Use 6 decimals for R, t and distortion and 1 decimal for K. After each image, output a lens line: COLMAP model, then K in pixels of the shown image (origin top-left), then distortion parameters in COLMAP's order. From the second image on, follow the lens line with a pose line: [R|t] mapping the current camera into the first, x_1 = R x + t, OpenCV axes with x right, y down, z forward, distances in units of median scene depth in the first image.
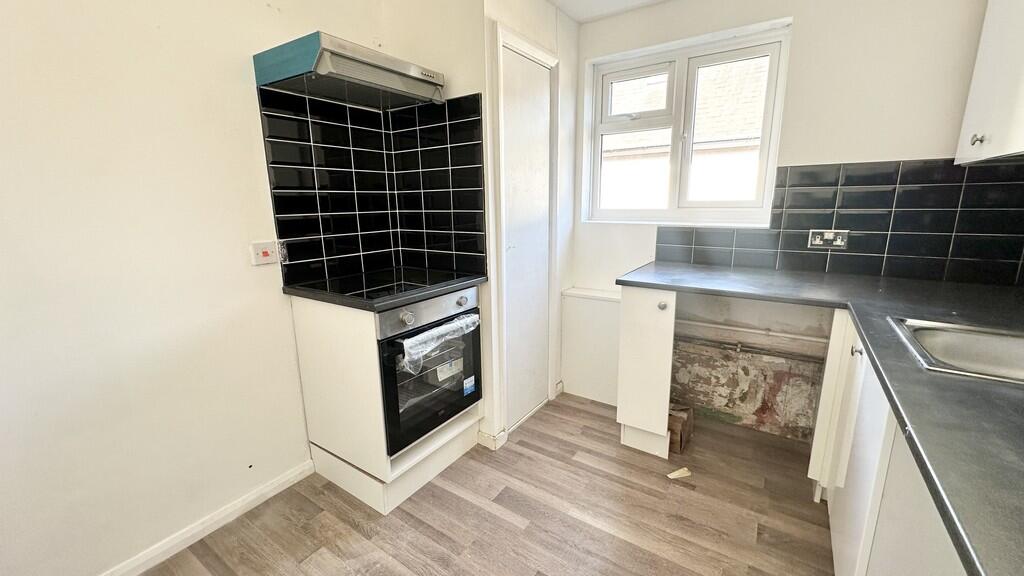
lens RADIAL K [[409.4, 0, 510.3], [0, 409.4, 289.0], [0, 0, 1]] dist [-0.001352, 0.000081]
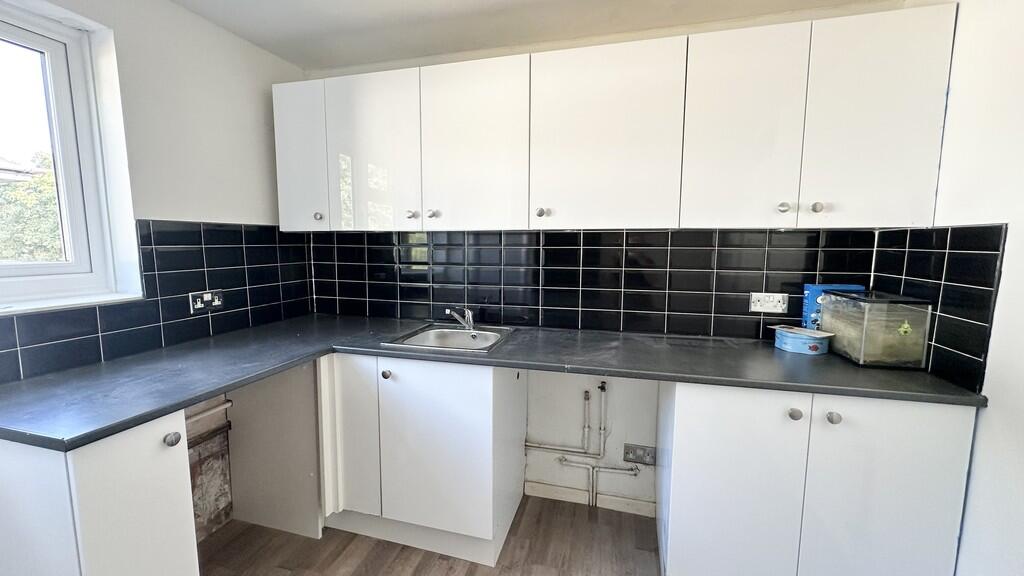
lens RADIAL K [[409.4, 0, 510.3], [0, 409.4, 289.0], [0, 0, 1]] dist [-0.001352, 0.000081]
pose [[-0.323919, -0.093059, 0.941497, -0.302381], [0.203867, 0.964906, 0.165513, -0.153112], [-0.923858, 0.245553, -0.293580, 0.598433]]
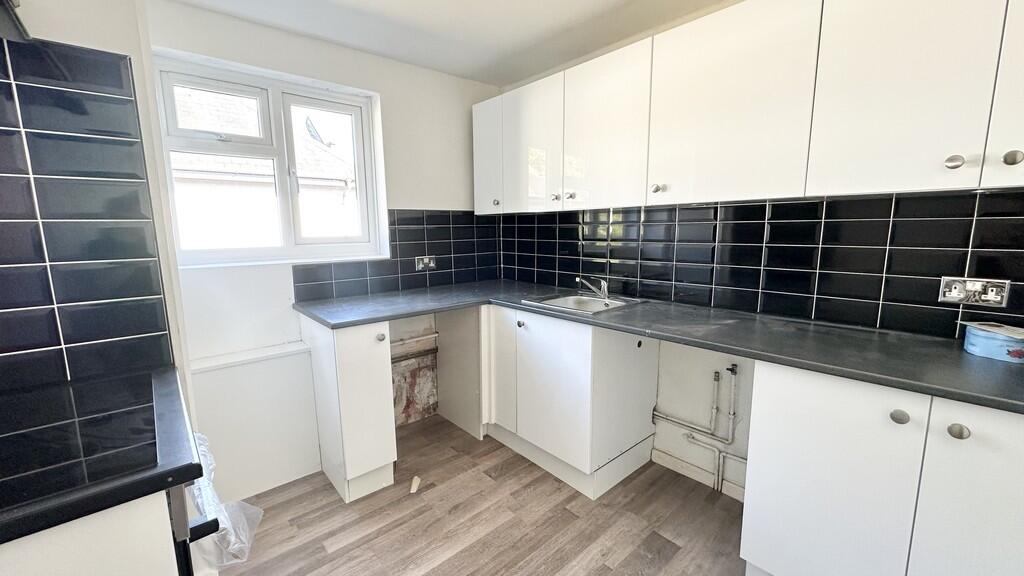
lens RADIAL K [[409.4, 0, 510.3], [0, 409.4, 289.0], [0, 0, 1]] dist [-0.001352, 0.000081]
pose [[0.247983, -0.132536, 0.959655, -0.470536], [0.215189, 0.973386, 0.078826, -0.079448], [-0.944562, 0.186960, 0.269904, 0.353710]]
